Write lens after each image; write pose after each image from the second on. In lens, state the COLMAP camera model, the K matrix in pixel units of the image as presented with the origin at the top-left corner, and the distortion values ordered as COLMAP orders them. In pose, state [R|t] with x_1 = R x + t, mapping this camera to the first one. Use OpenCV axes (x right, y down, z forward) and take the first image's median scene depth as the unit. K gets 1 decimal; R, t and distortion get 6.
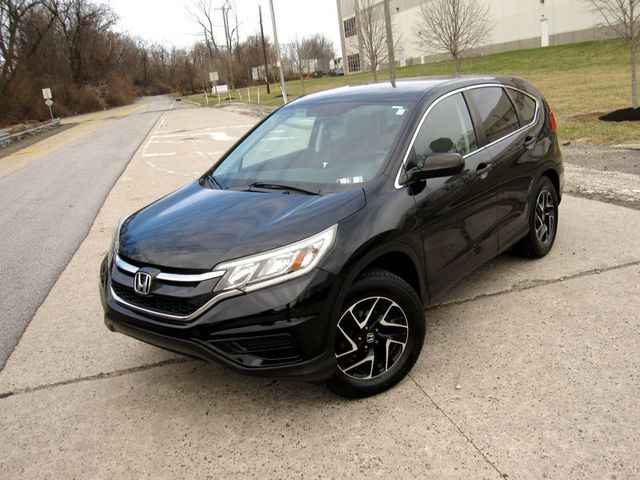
lens RADIAL K [[637.5, 0, 320.0], [0, 637.5, 240.0], [0, 0, 1]] dist [-0.053921, -0.000971]
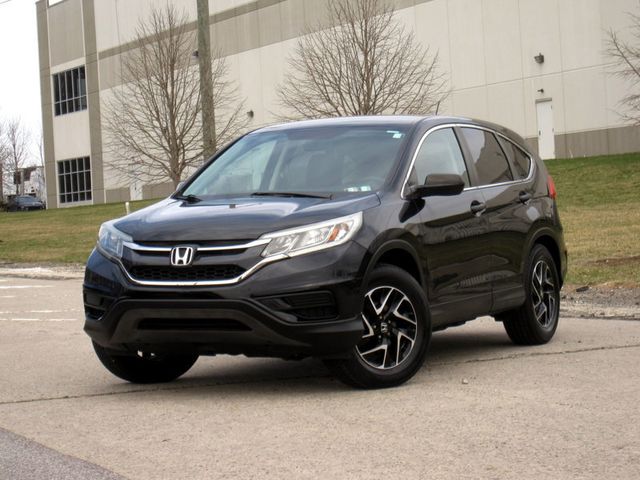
lens RADIAL K [[1796.1, 0, 320.0], [0, 1796.1, 240.0], [0, 0, 1]] dist [-0.016859, -0.597460]
pose [[0.977312, 0.059058, 0.203404, -0.617451], [-0.007425, 0.969302, -0.245759, 0.722169], [-0.211674, 0.238673, 0.947749, -1.767710]]
